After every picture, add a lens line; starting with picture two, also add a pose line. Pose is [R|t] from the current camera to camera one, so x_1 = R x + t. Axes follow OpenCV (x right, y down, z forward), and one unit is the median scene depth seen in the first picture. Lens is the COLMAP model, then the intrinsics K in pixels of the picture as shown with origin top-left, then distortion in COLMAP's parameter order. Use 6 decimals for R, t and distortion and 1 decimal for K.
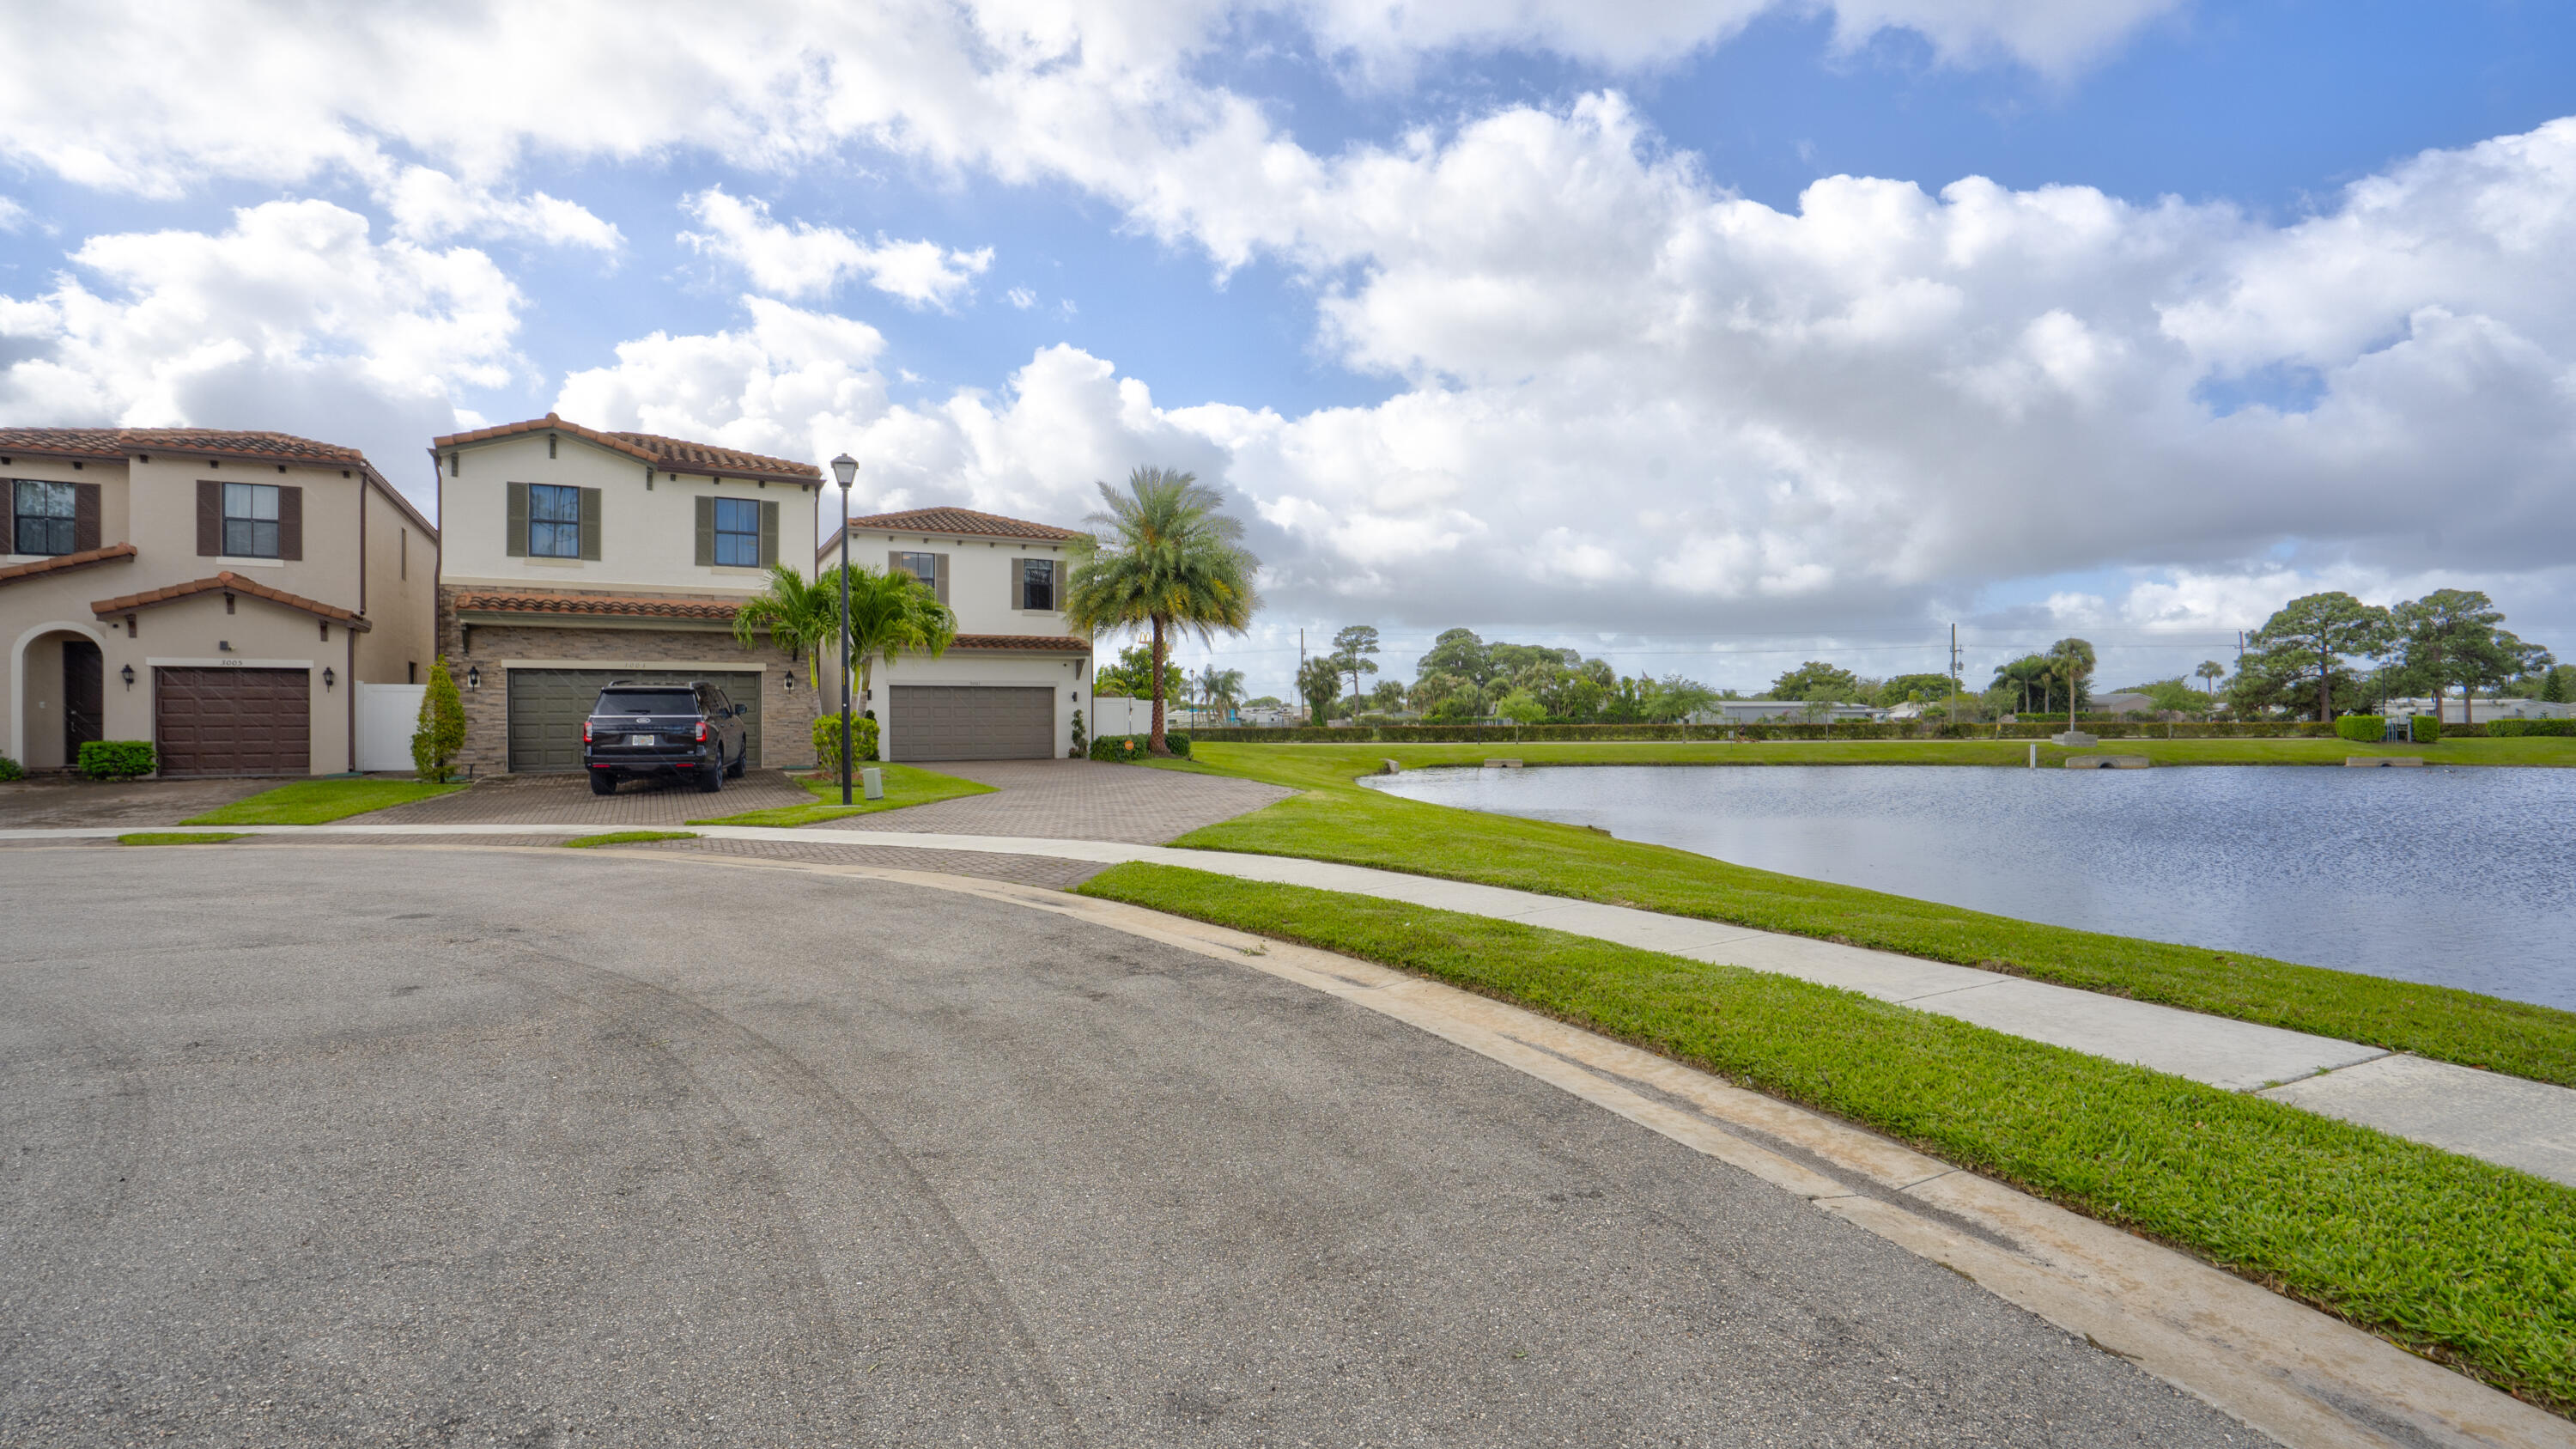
lens RADIAL K [[1217.5, 0, 1288.0], [0, 1217.5, 724.5], [0, 0, 1]] dist [-0.059373, 0.028567]
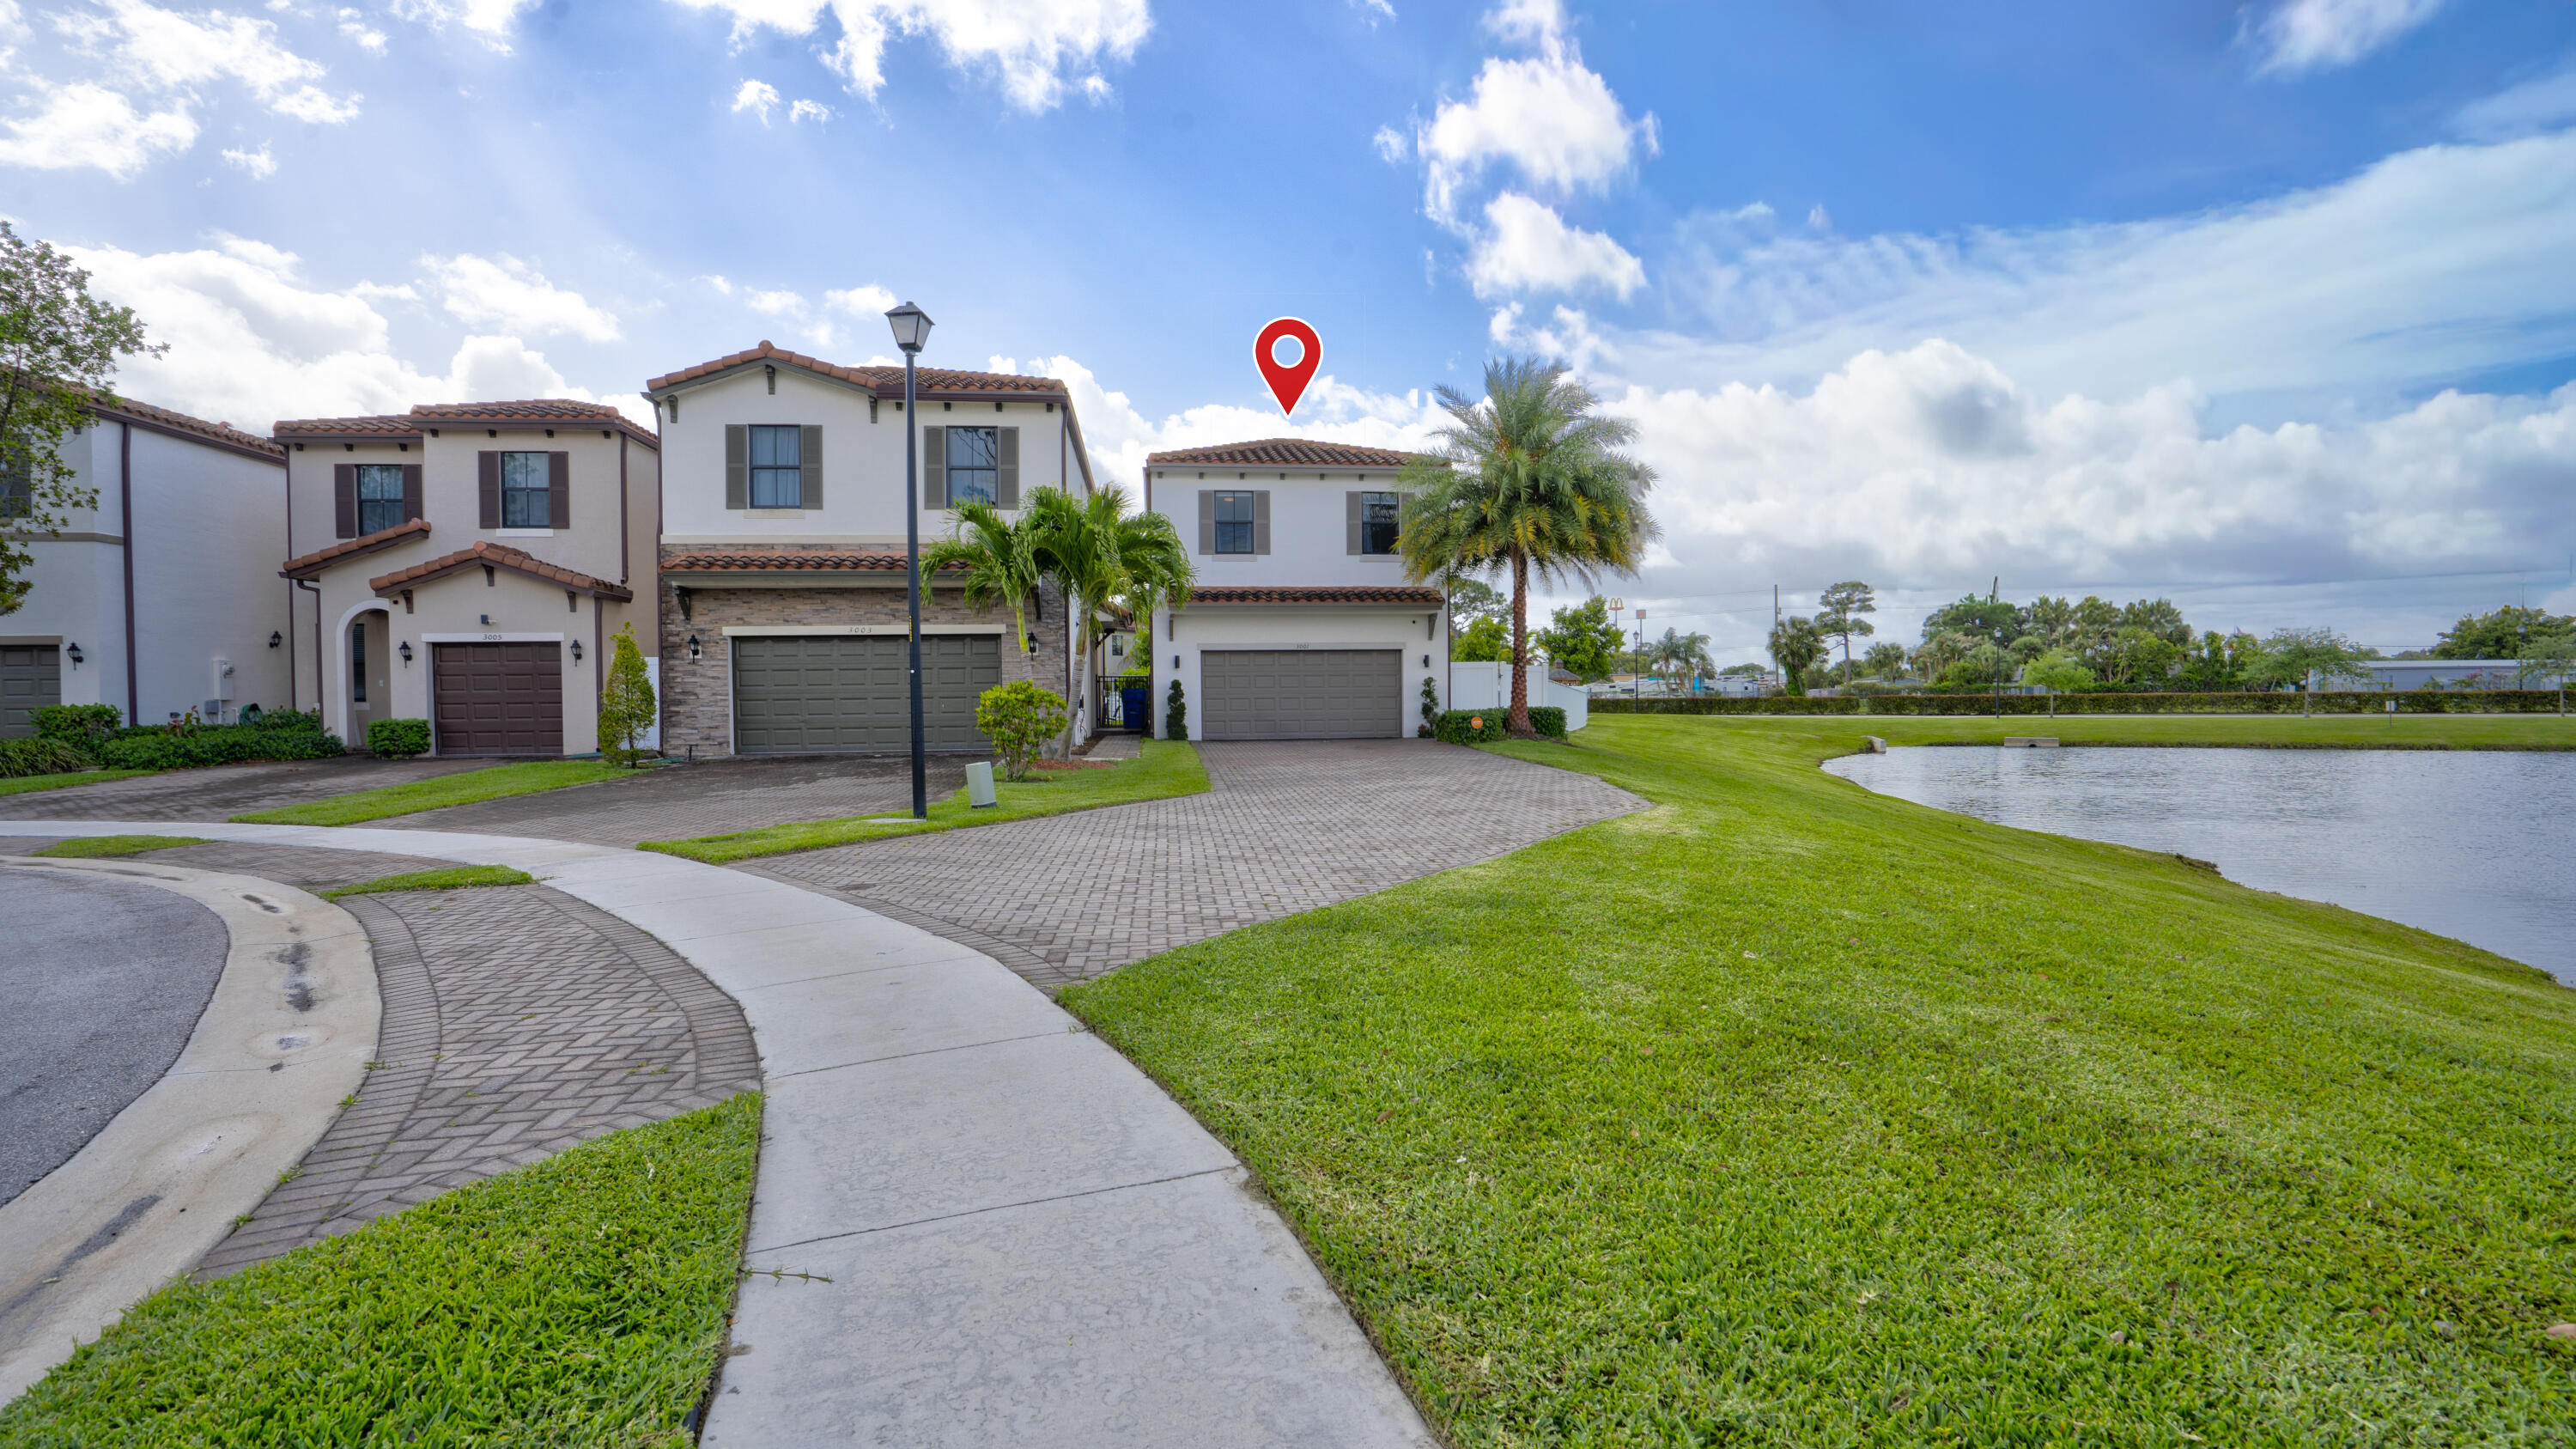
lens RADIAL K [[1202.9, 0, 1303.0], [0, 1202.9, 731.8], [0, 0, 1]] dist [-0.051543, 0.020083]
pose [[0.929037, 0.006693, -0.369927, 0.023889], [0.004759, 0.999538, 0.030034, -0.000369], [0.369957, -0.029663, 0.928575, 0.122610]]
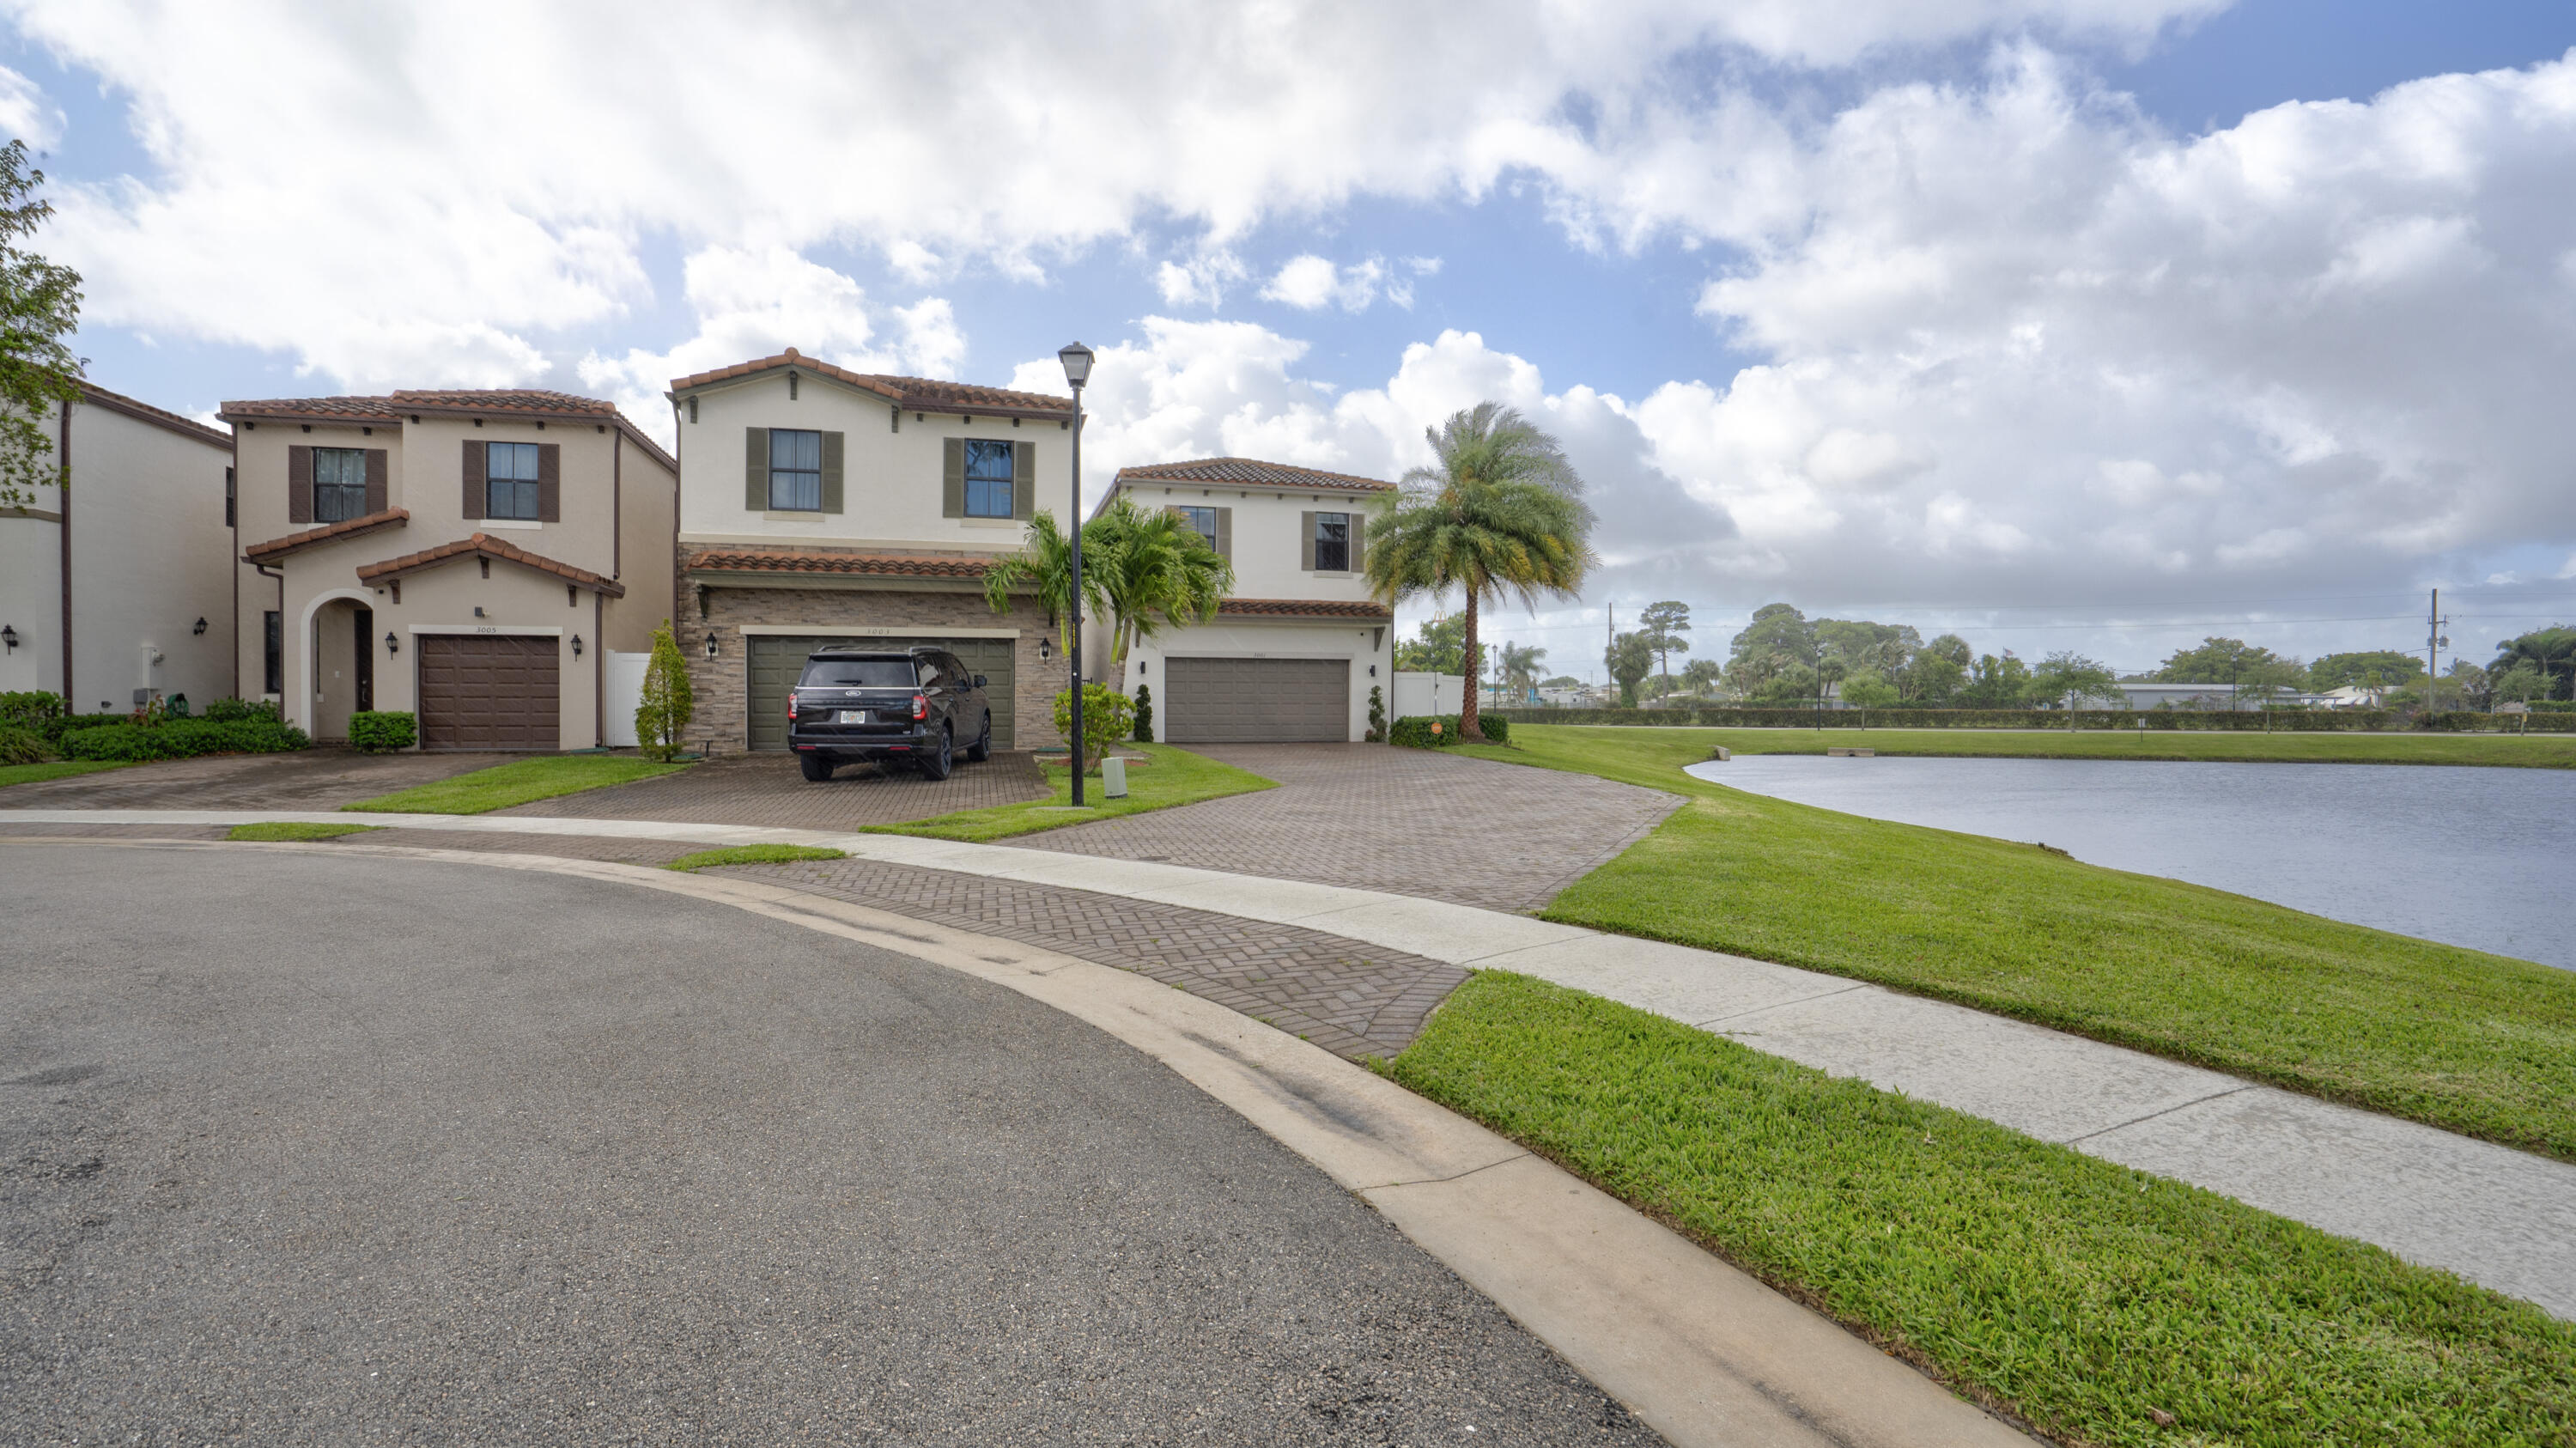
lens RADIAL K [[1207.2, 0, 1299.1], [0, 1207.2, 724.4], [0, 0, 1]] dist [-0.067192, 0.034185]
pose [[0.973315, 0.013131, -0.229096, -0.015419], [-0.009266, 0.999796, 0.017942, 0.000094], [0.229285, -0.015340, 0.973239, 0.080140]]
